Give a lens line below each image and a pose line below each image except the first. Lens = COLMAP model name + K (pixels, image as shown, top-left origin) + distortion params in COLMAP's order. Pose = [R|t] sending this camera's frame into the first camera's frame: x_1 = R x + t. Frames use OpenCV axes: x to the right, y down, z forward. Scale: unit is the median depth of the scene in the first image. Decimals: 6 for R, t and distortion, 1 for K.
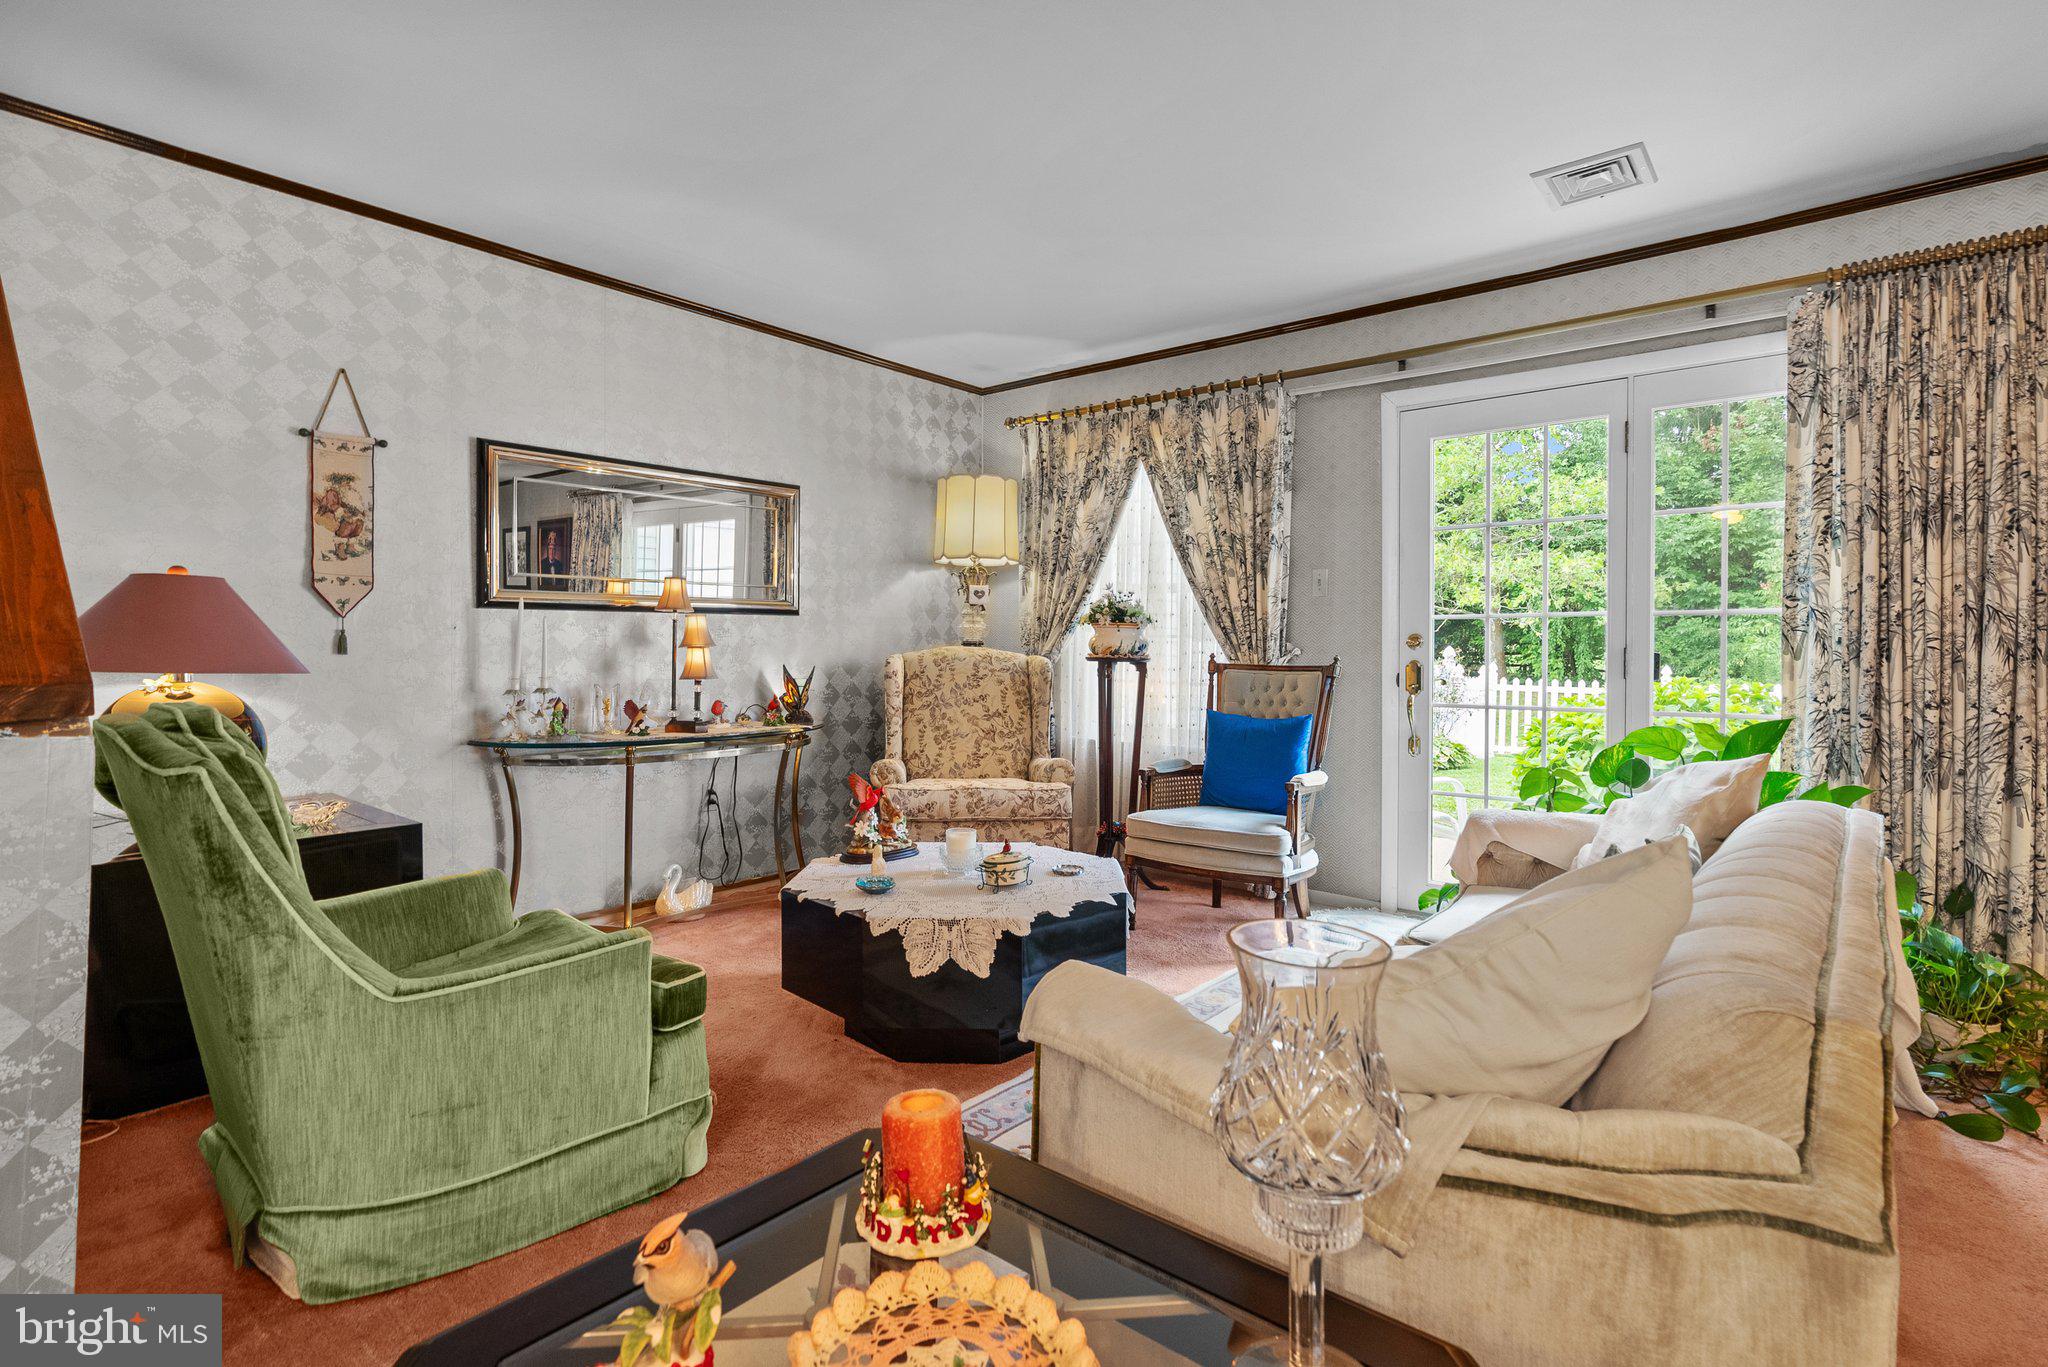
lens RADIAL K [[980.2, 0, 1030.8], [0, 980.2, 642.6], [0, 0, 1]] dist [-0.001757, 0.000734]
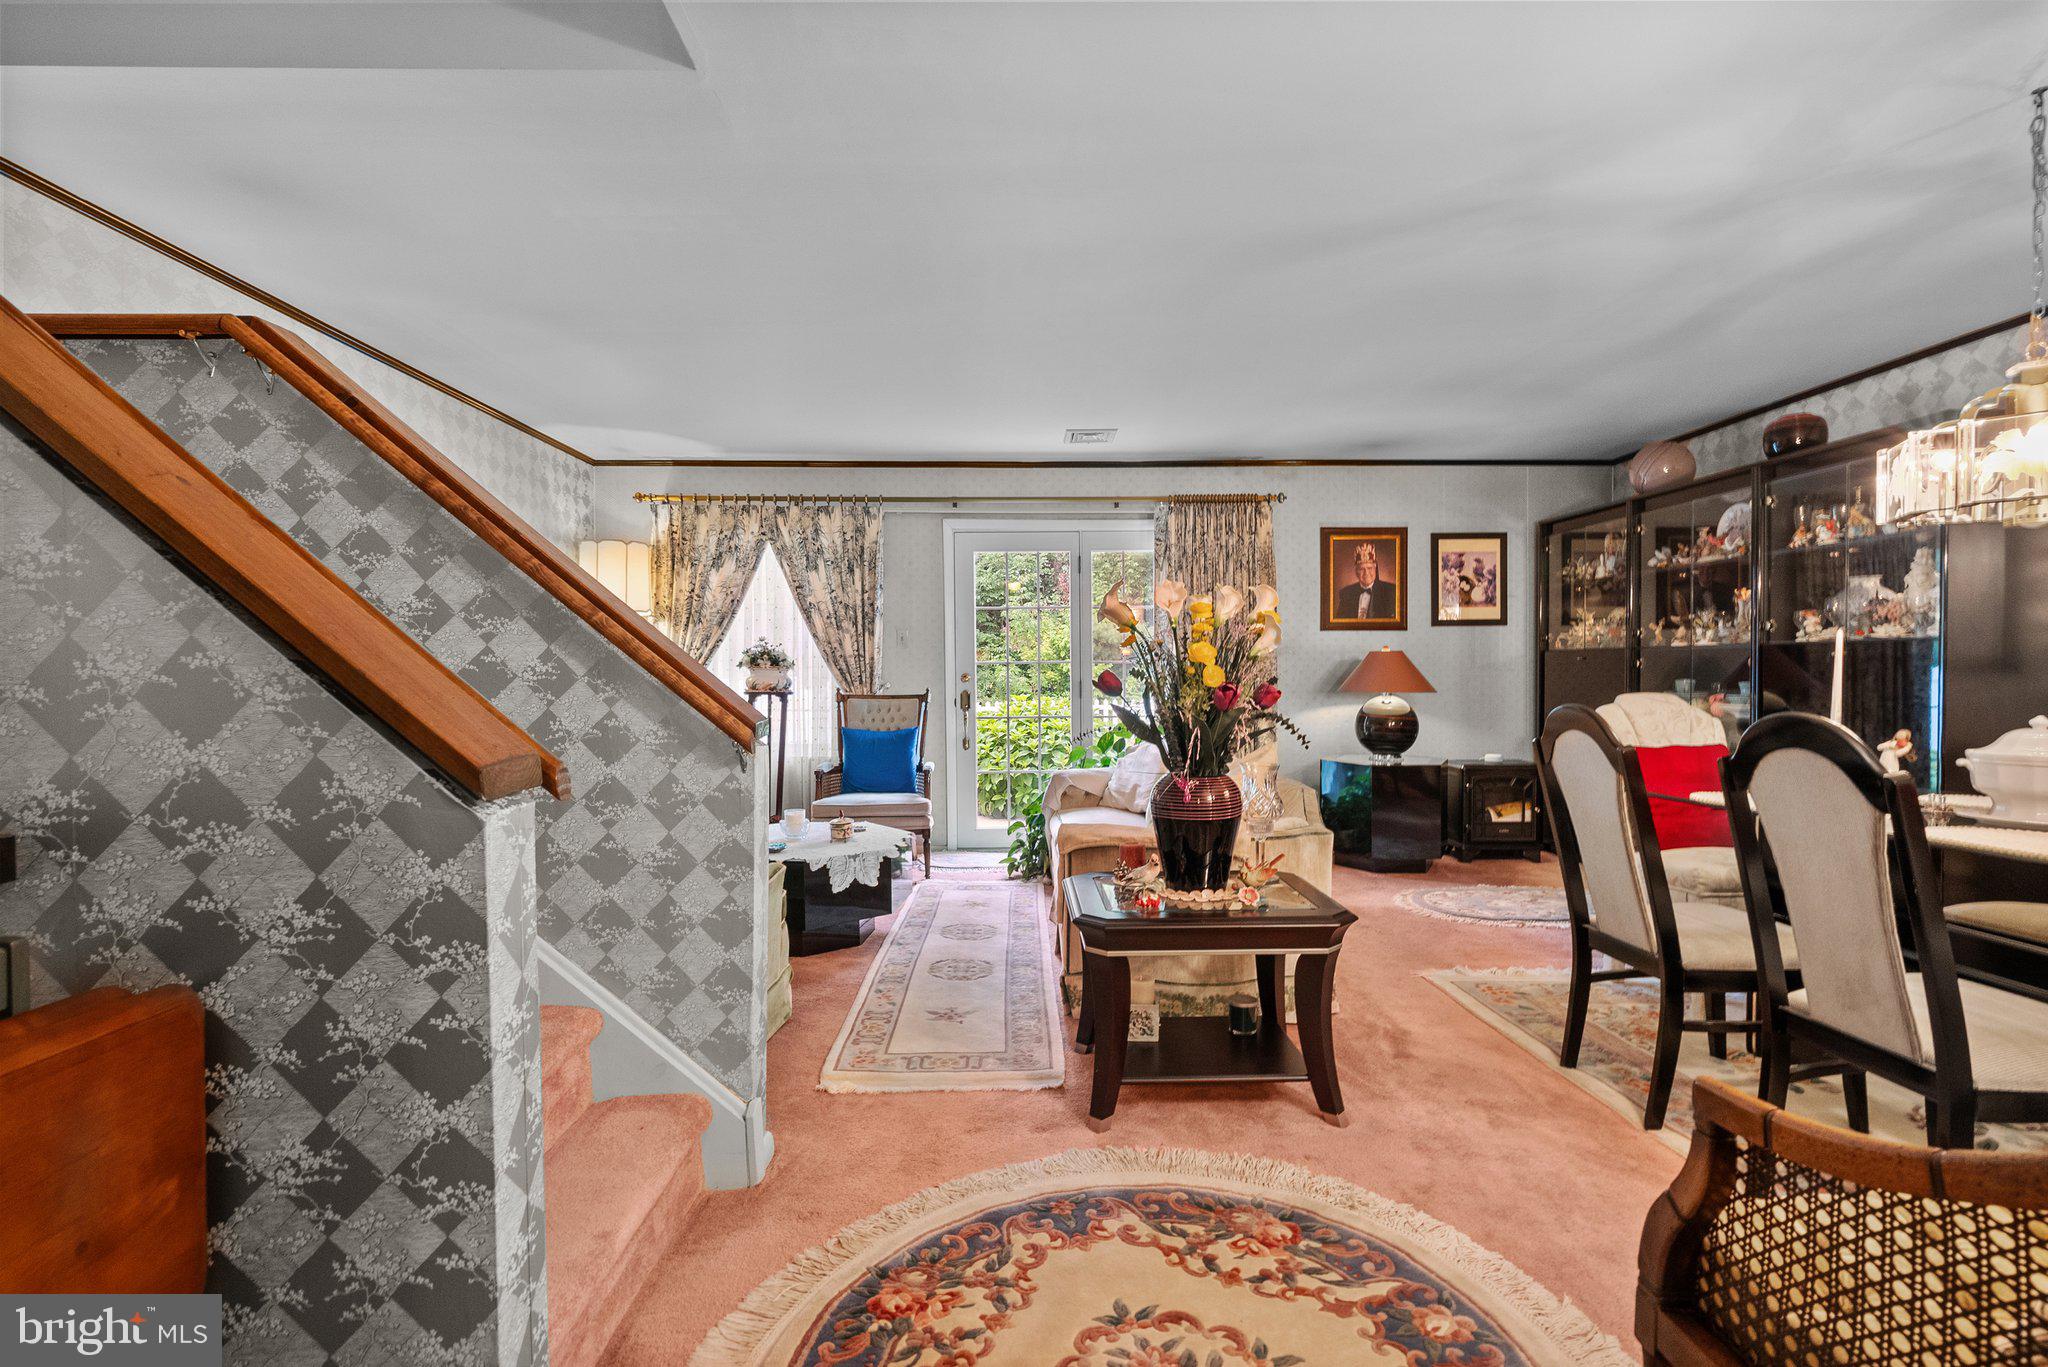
lens RADIAL K [[941.5, 0, 1028.0], [0, 941.5, 662.0], [0, 0, 1]] dist [-0.004492, 0.000856]
pose [[0.761559, -0.000680, 0.648095, -0.474718], [0.006497, 0.999957, -0.006585, -0.014903], [-0.648063, 0.009226, 0.761531, -0.210654]]
